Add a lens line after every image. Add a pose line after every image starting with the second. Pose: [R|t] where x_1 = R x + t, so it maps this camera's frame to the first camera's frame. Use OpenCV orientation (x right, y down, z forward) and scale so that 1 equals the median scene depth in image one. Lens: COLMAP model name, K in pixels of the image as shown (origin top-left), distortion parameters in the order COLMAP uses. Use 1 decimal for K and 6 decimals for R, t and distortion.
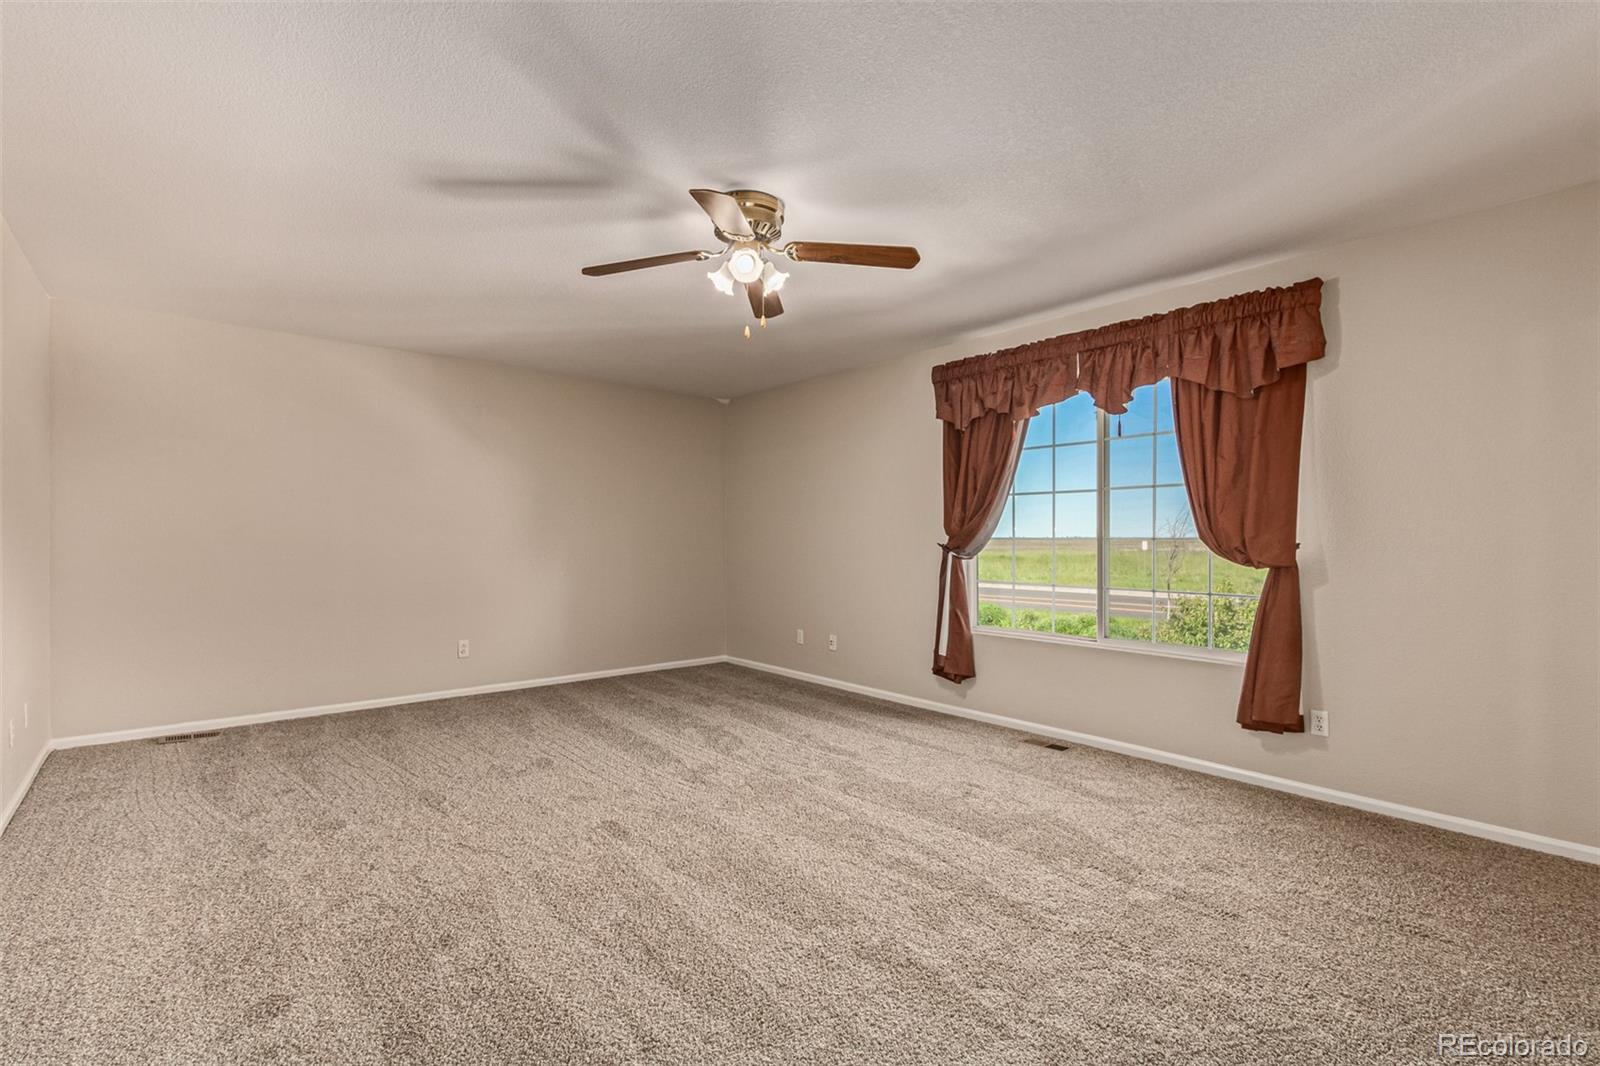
lens RADIAL K [[725.0, 0, 804.8], [0, 725.0, 542.6], [0, 0, 1]] dist [0.003833, -0.000104]
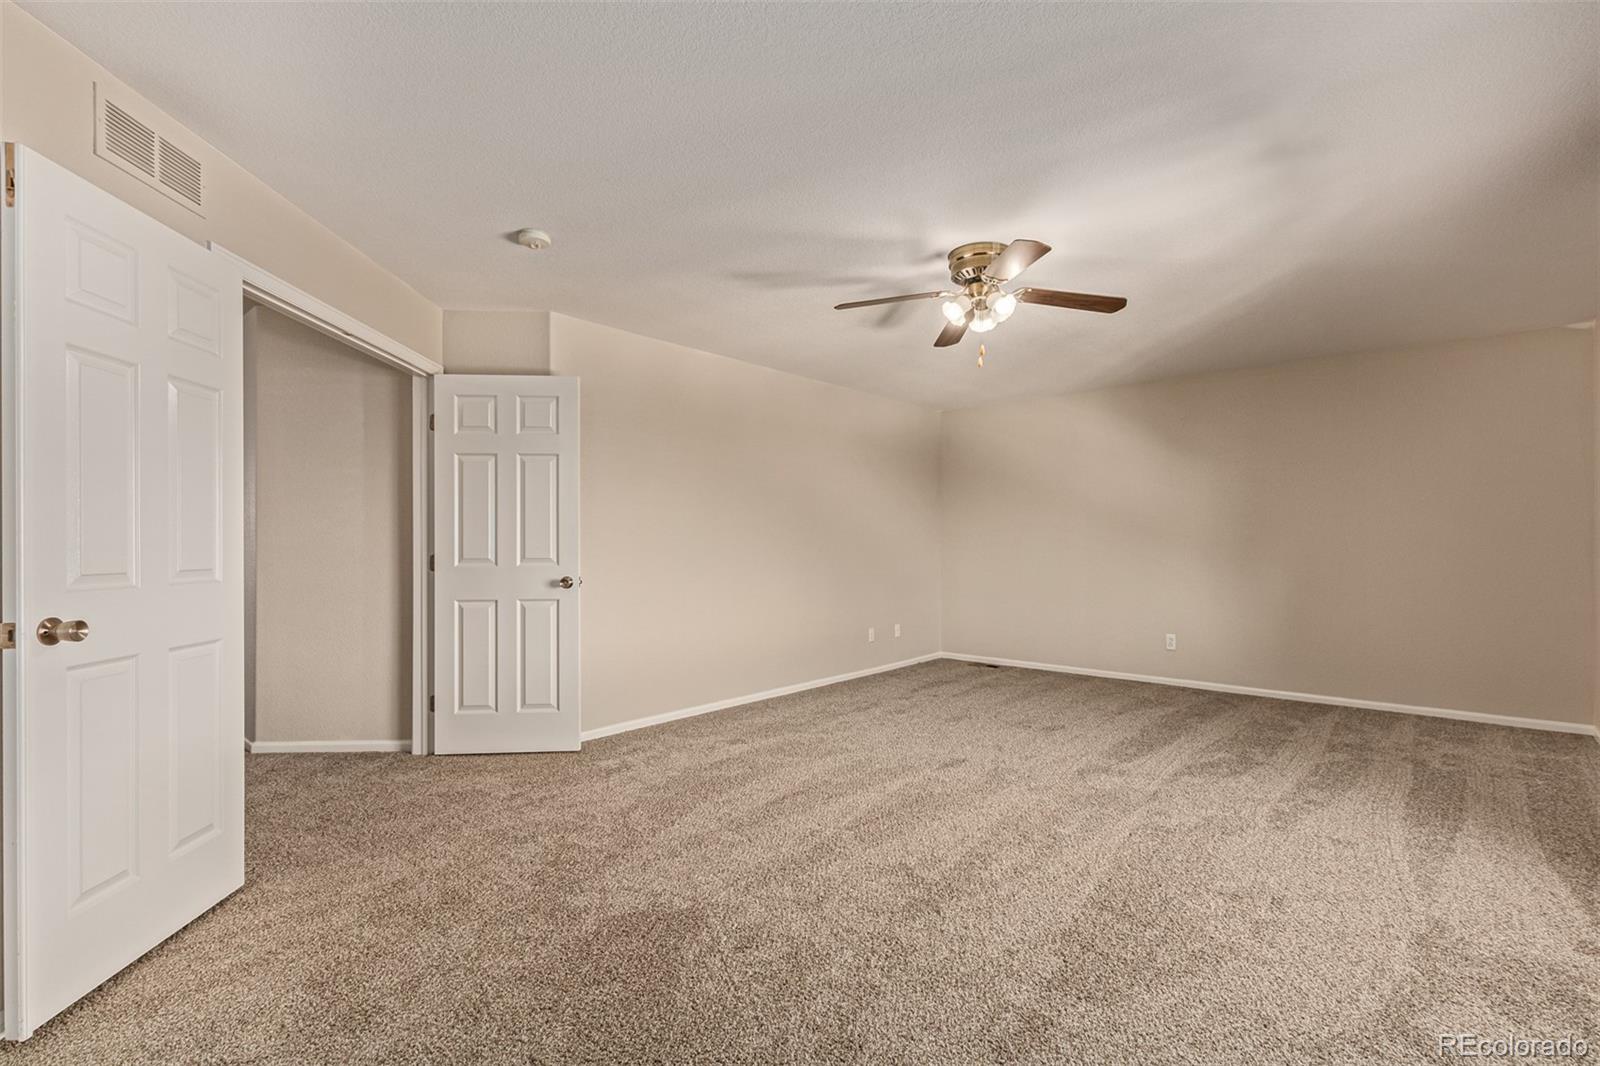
lens RADIAL K [[732.1, 0, 805.2], [0, 732.1, 542.5], [0, 0, 1]] dist [0.004399, -0.000691]
pose [[0.127035, -0.003252, -0.991893, 0.759216], [0.001895, 0.999994, -0.003036, -0.003821], [0.991896, -0.001494, 0.127041, 0.410206]]
